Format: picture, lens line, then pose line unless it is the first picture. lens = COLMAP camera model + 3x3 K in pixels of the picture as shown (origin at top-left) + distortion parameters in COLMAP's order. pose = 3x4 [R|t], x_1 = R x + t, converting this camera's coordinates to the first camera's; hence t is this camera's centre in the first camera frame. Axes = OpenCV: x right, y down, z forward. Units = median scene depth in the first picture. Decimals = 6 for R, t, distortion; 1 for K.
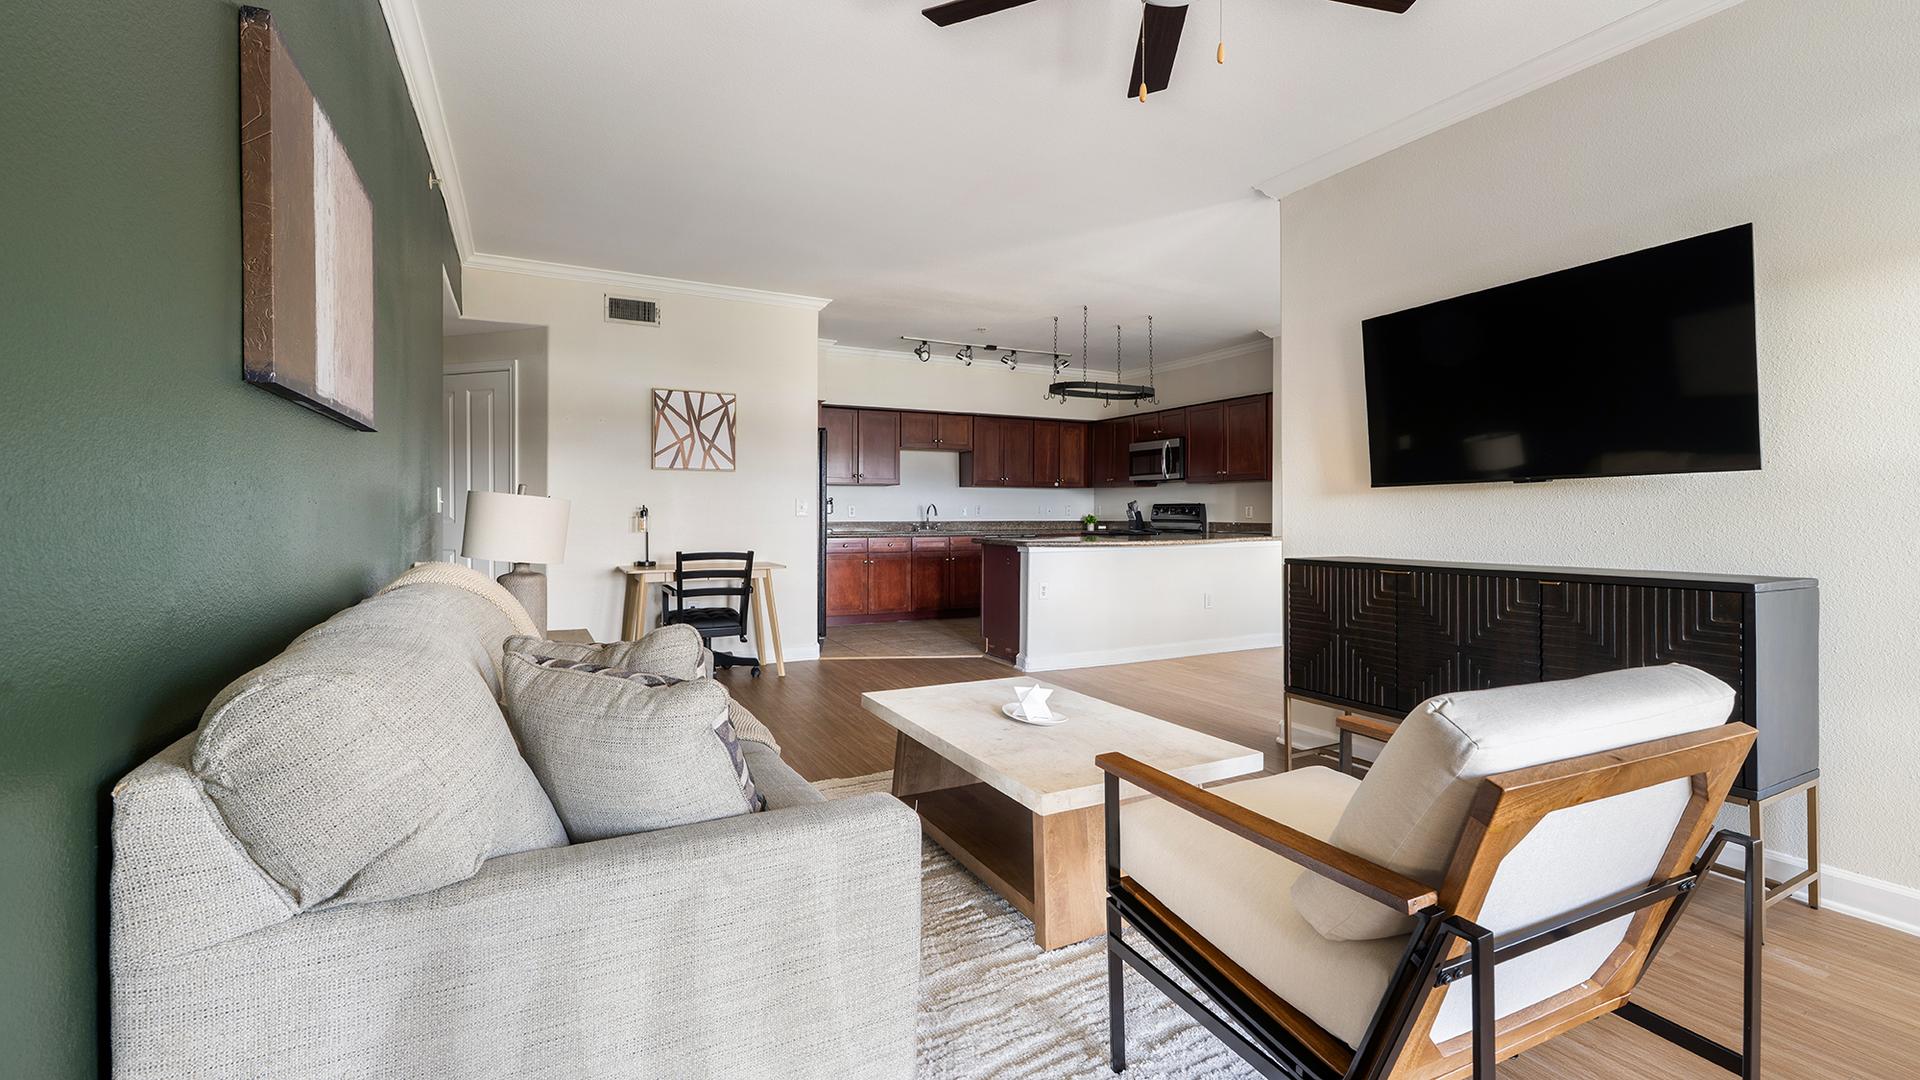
lens RADIAL K [[799.8, 0, 946.8], [0, 799.8, 523.1], [0, 0, 1]] dist [0.001690, -0.000118]
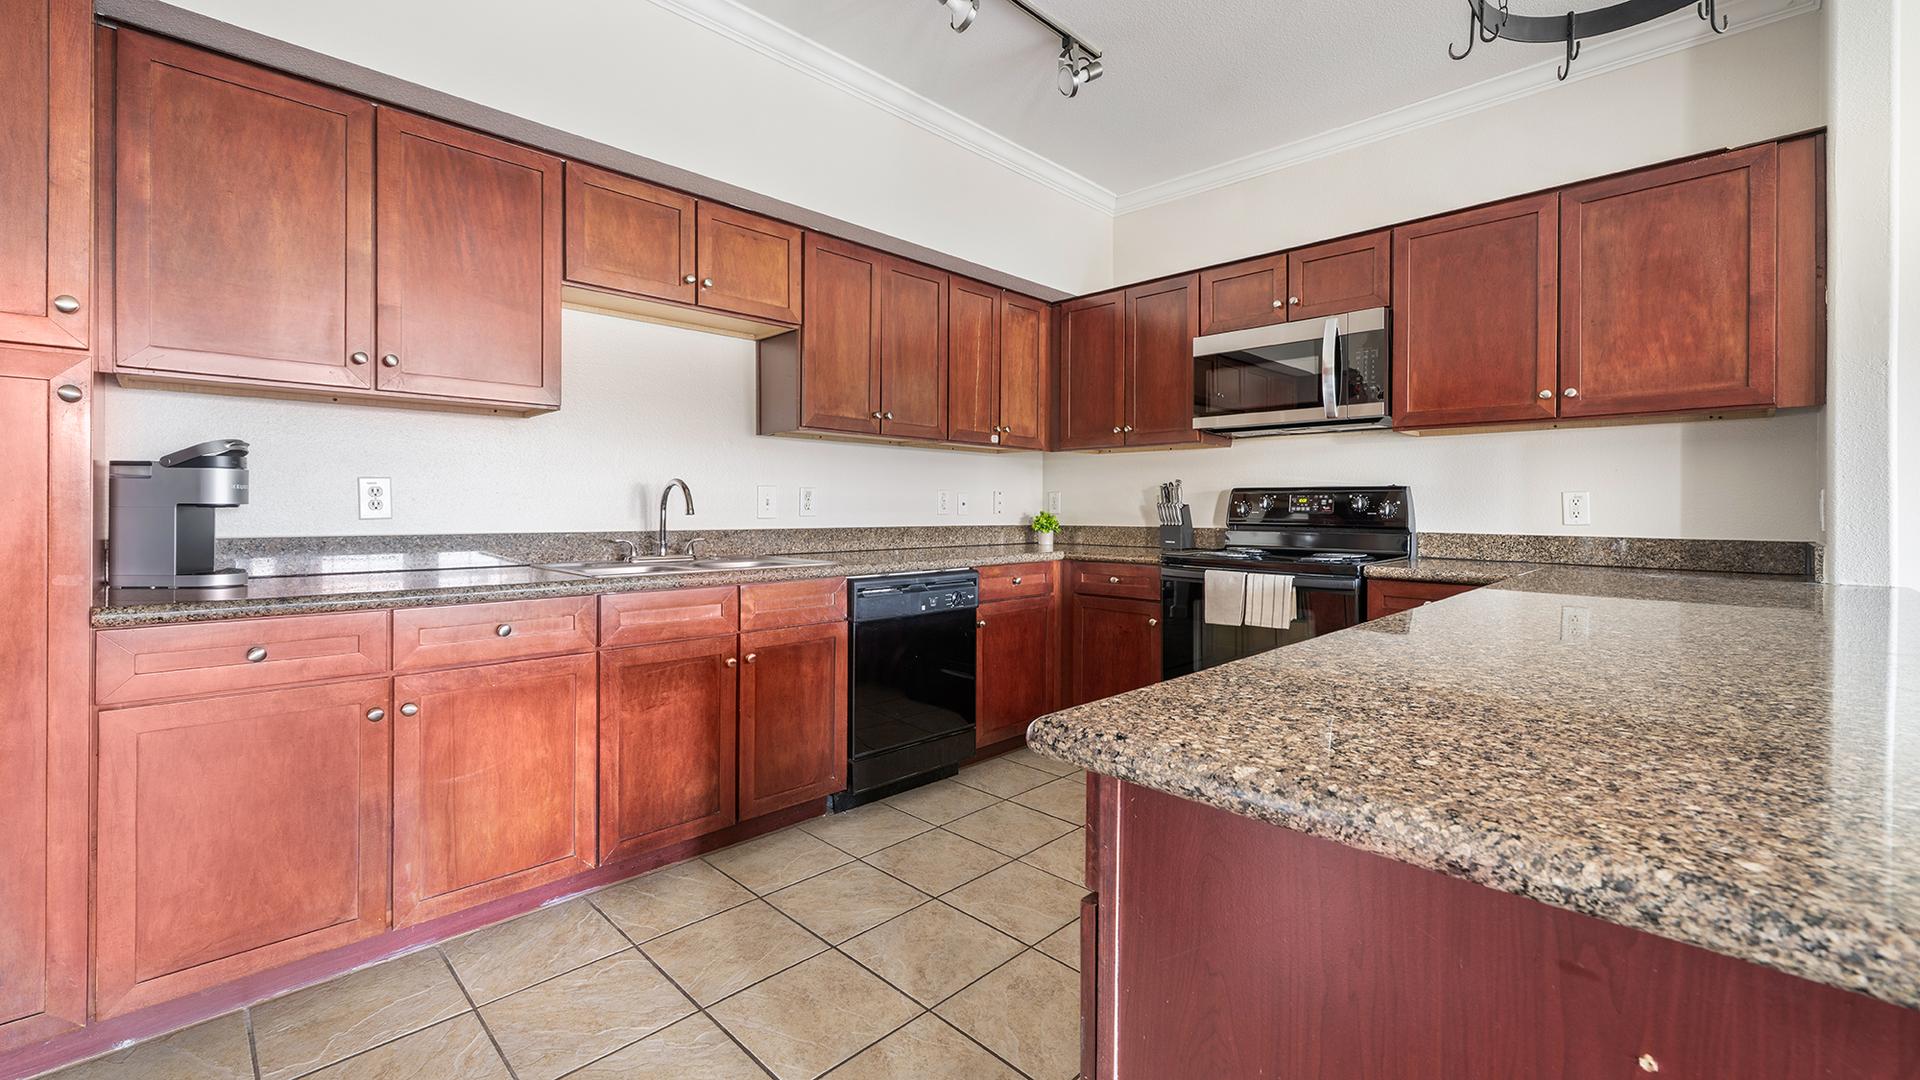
lens RADIAL K [[799.8, 0, 931.6], [0, 799.8, 513.9], [0, 0, 1]] dist [0.001690, -0.000118]
pose [[0.959241, 0.003516, 0.282566, -0.011347], [-0.001689, 0.999976, -0.006712, -0.007412], [-0.282583, 0.005961, 0.959224, 0.658837]]
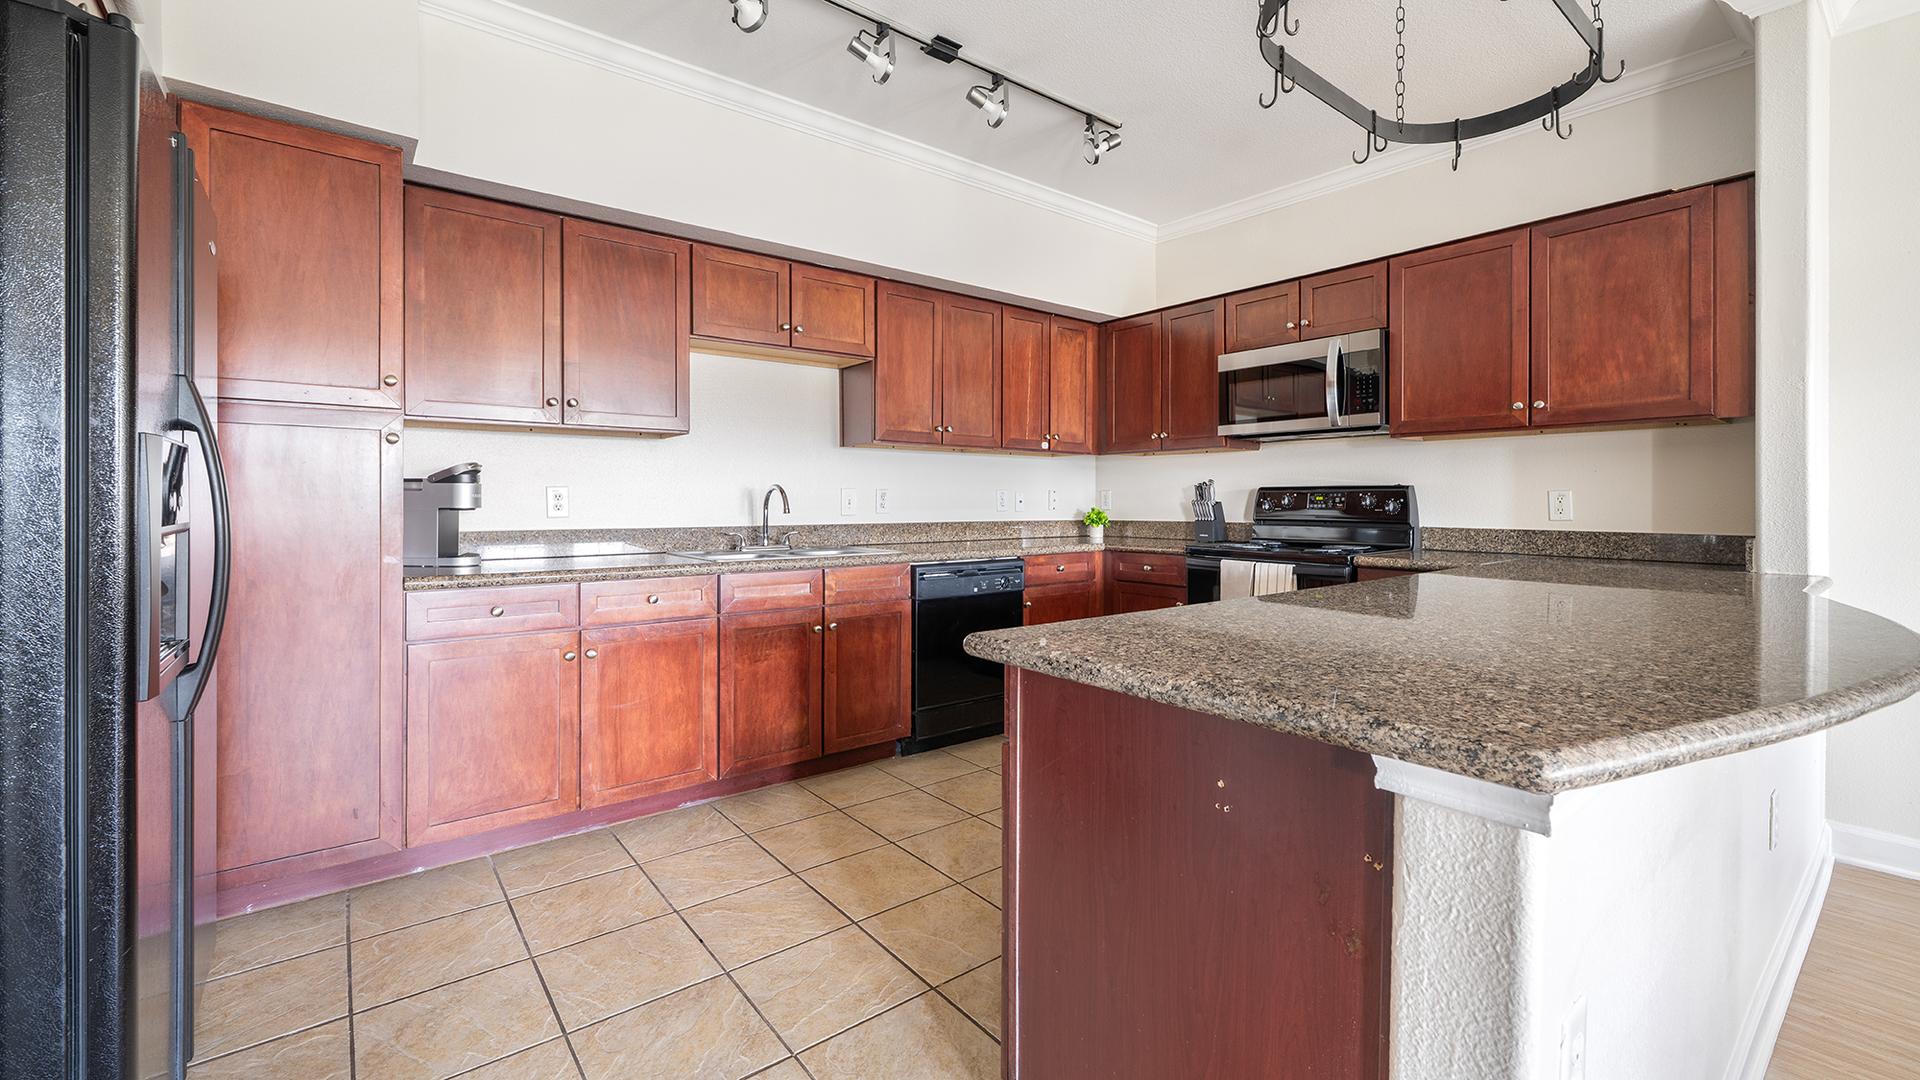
lens RADIAL K [[799.8, 0, 938.3], [0, 799.8, 509.8], [0, 0, 1]] dist [0.001690, -0.000118]
pose [[0.984673, 0.000207, 0.174408, -0.008548], [0.000256, 0.999997, -0.002630, -0.009649], [-0.174408, 0.002635, 0.984670, 0.583998]]
